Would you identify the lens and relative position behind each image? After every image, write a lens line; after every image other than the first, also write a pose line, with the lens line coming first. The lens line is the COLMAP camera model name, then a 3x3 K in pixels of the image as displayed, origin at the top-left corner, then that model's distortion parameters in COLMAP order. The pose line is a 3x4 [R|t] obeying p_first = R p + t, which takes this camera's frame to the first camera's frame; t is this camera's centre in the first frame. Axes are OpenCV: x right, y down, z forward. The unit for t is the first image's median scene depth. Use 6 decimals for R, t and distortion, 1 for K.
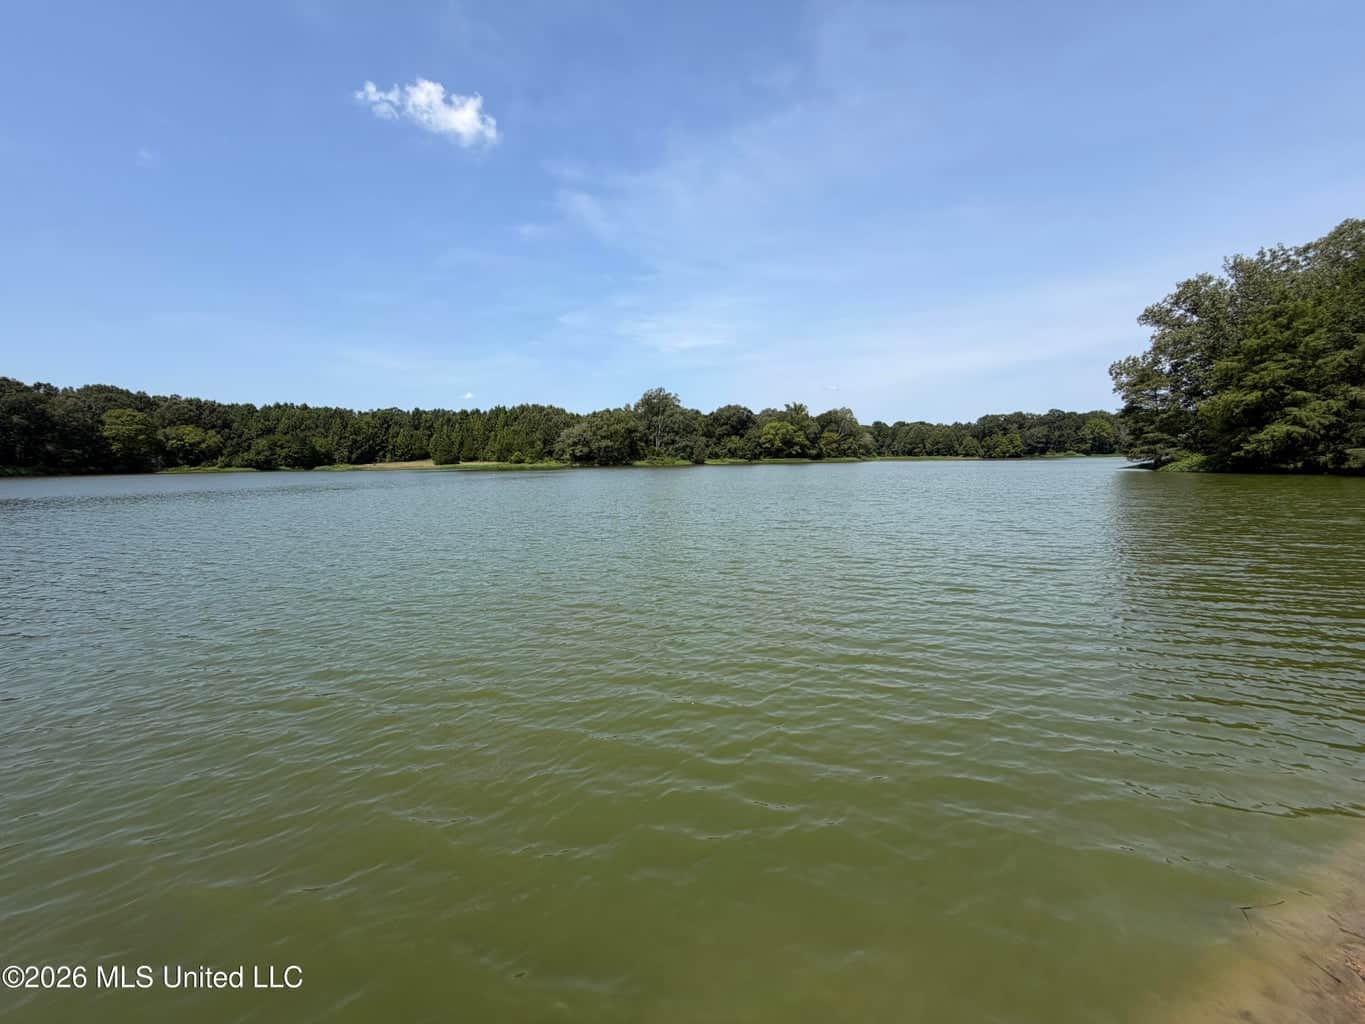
lens RADIAL K [[549.0, 0, 677.4], [0, 549.0, 510.6], [0, 0, 1]] dist [0.001999, 0.000147]
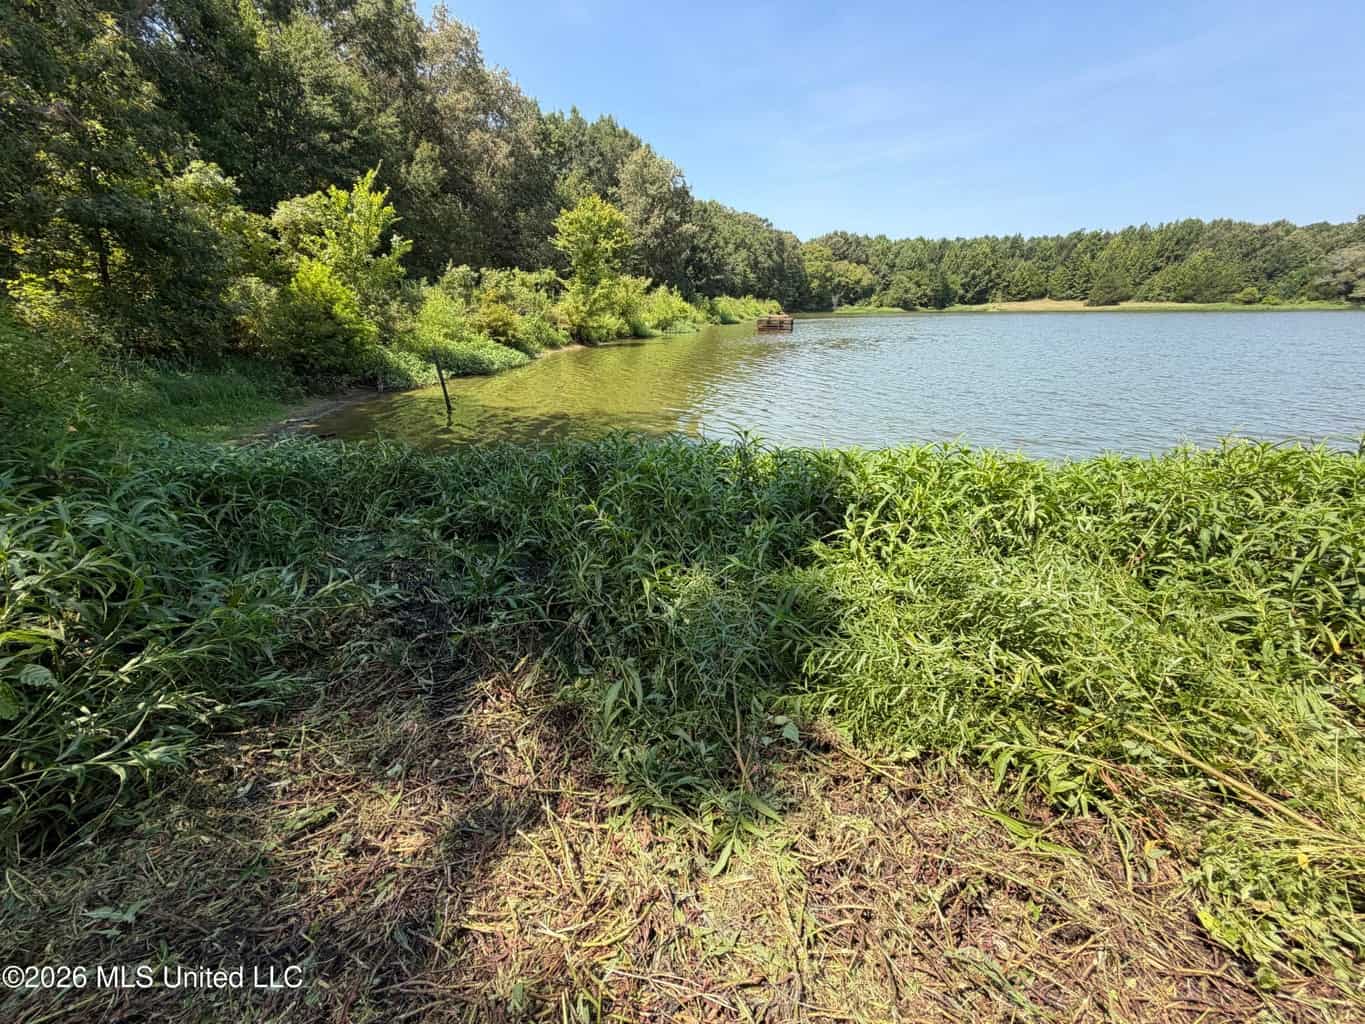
lens RADIAL K [[549.0, 0, 673.6], [0, 549.0, 507.7], [0, 0, 1]] dist [0.001999, 0.000147]
pose [[0.858216, 0.183641, -0.479313, -0.521067], [-0.049663, 0.959136, 0.278554, 0.008571], [0.510880, -0.215256, 0.832266, -0.071292]]
